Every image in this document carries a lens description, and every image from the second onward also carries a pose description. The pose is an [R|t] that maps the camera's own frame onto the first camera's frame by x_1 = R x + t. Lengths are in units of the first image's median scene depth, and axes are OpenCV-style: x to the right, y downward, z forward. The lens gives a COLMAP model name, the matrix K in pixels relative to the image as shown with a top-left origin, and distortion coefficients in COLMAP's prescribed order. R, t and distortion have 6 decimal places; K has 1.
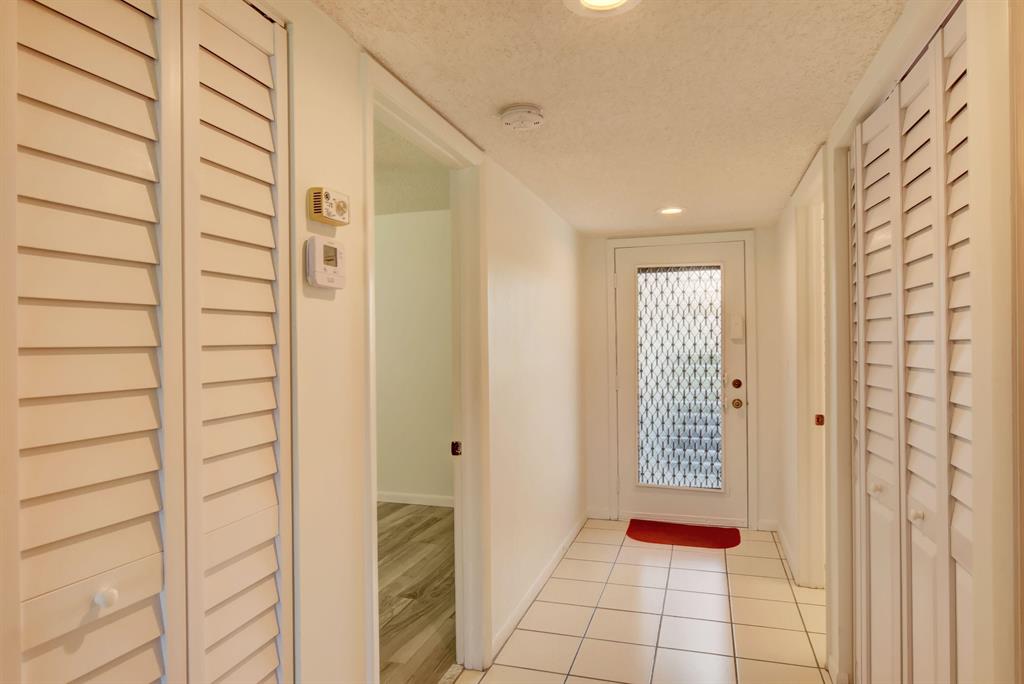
lens RADIAL K [[610.6, 0, 540.1], [0, 610.6, 344.8], [0, 0, 1]] dist [0.052771, -0.000081]
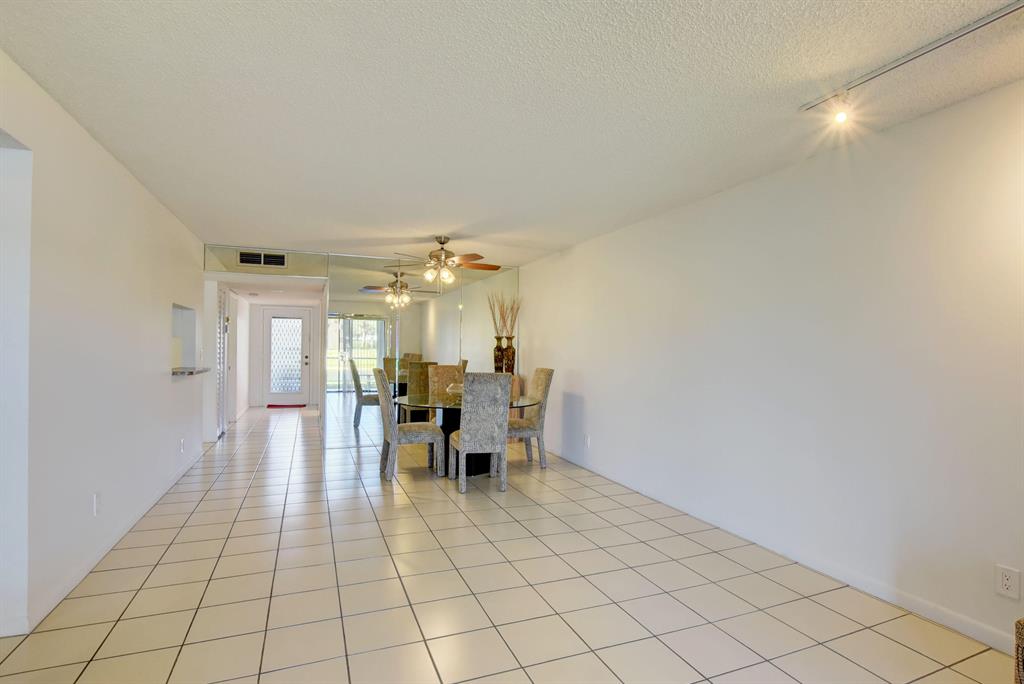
lens RADIAL K [[508.5, 0, 513.5], [0, 508.5, 347.3], [0, 0, 1]] dist [-0.028870, 0.000429]
pose [[0.794056, 0.018639, 0.607558, -0.380682], [-0.019309, 0.999799, -0.005437, 0.008556], [-0.607538, -0.007414, 0.794256, -1.583254]]
